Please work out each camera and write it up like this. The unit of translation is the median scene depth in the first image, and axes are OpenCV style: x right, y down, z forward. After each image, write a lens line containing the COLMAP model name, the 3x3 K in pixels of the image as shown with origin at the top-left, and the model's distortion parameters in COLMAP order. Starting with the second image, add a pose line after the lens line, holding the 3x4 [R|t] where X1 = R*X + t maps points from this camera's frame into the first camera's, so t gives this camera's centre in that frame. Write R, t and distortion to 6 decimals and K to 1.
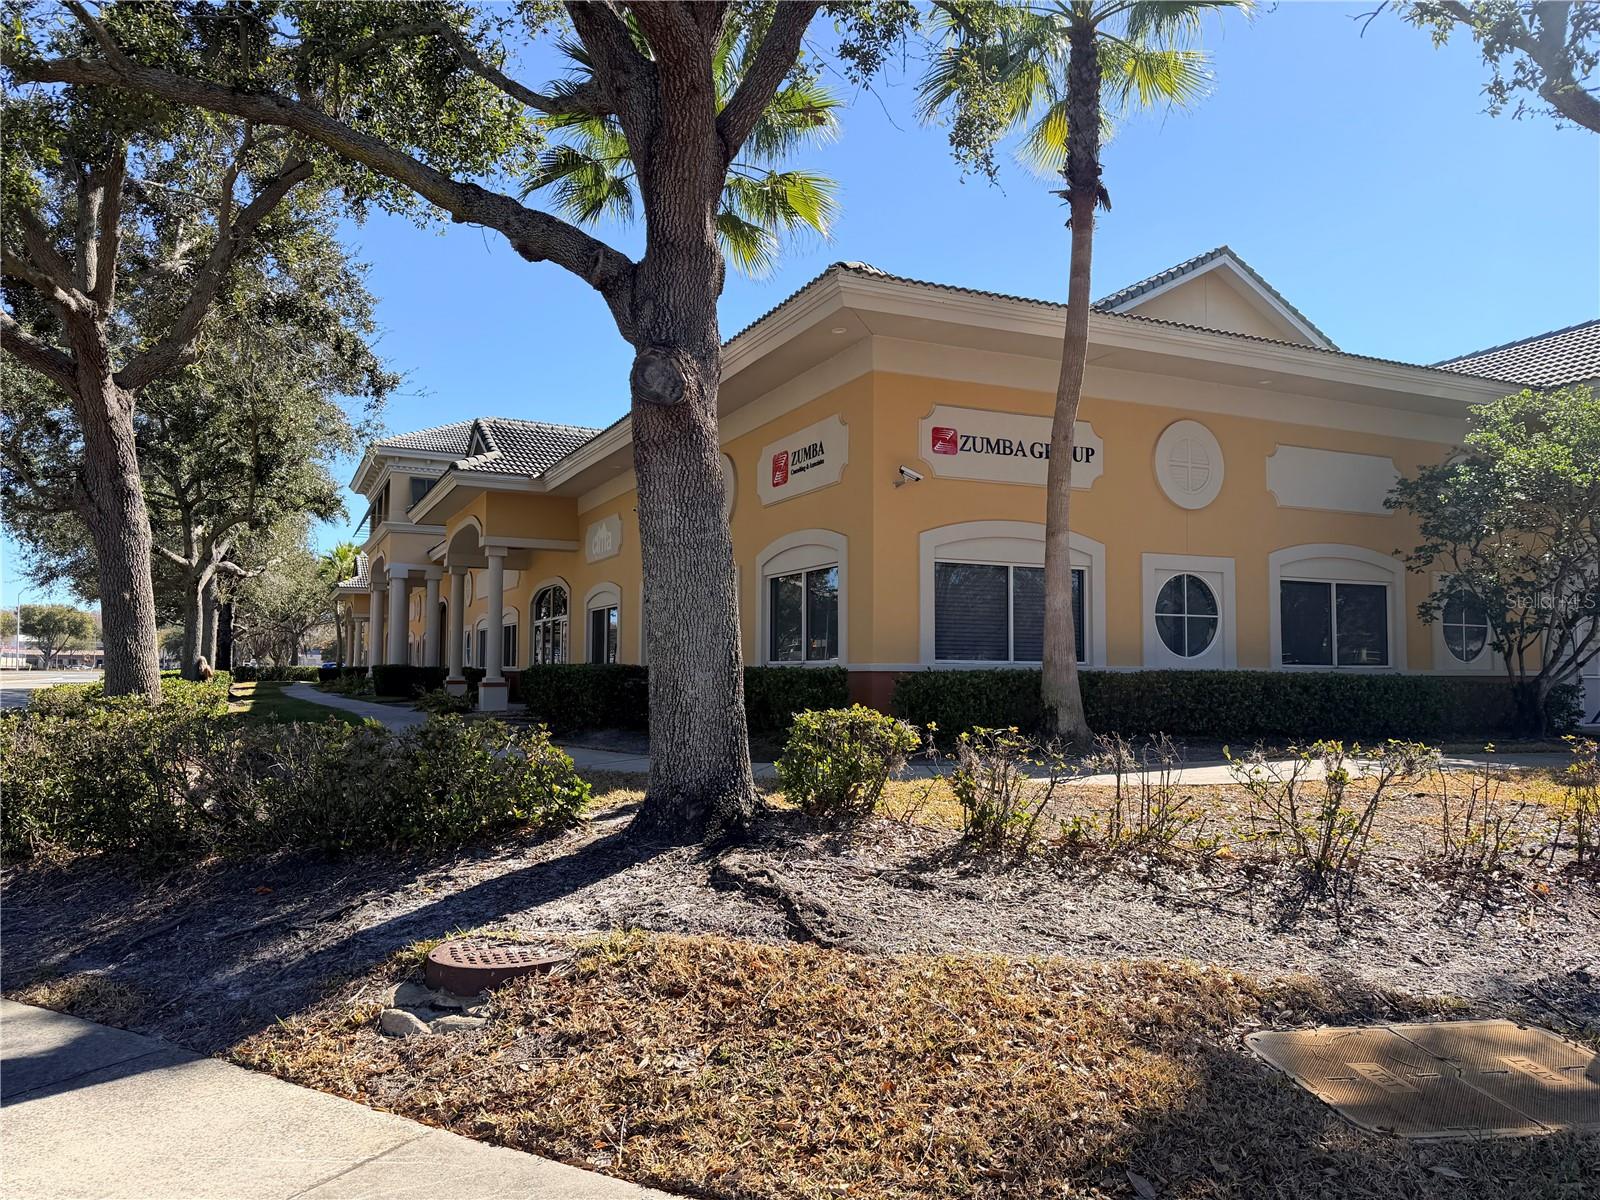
lens RADIAL K [[1122.3, 0, 795.0], [0, 1122.3, 586.1], [0, 0, 1]] dist [0.082399, -0.094458]
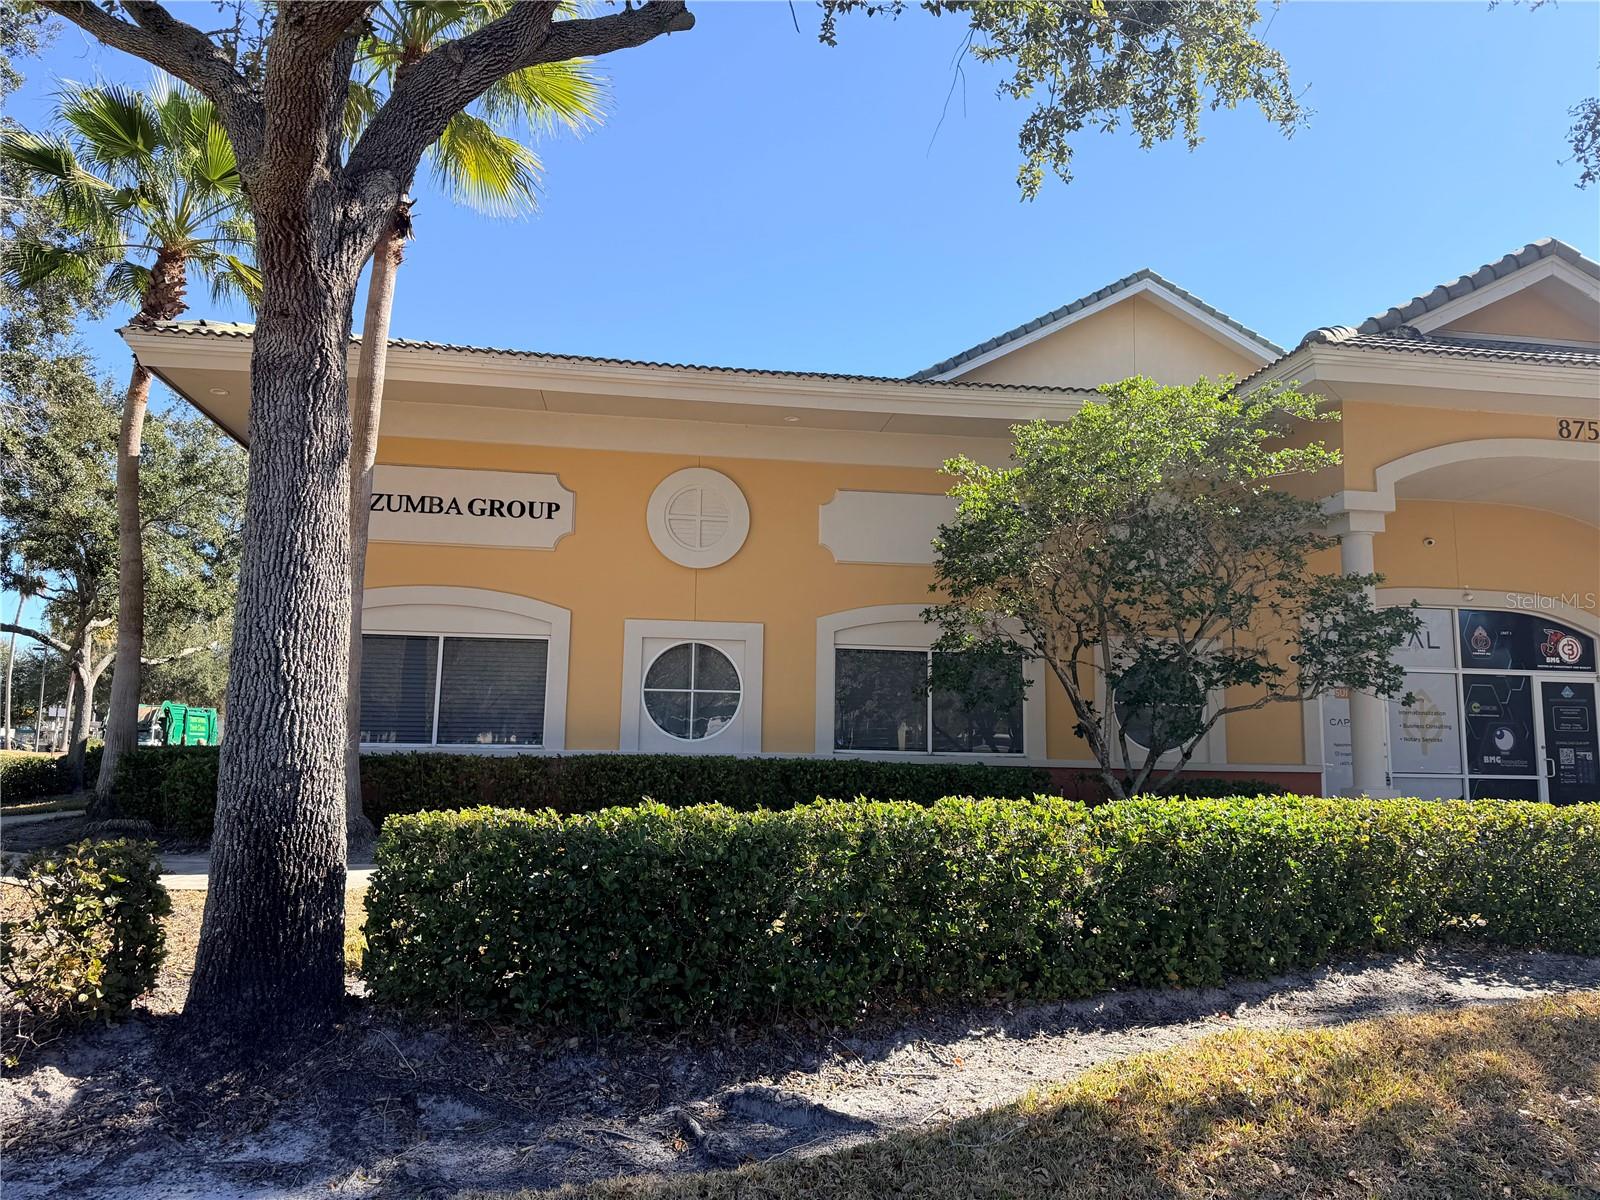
lens RADIAL K [[1122.3, 0, 787.6], [0, 1122.3, 612.2], [0, 0, 1]] dist [0.082399, -0.094458]
pose [[0.952543, -0.030445, -0.302878, 0.677199], [0.011045, 0.997788, -0.065558, 0.023050], [0.304204, 0.059101, 0.950772, 0.213669]]
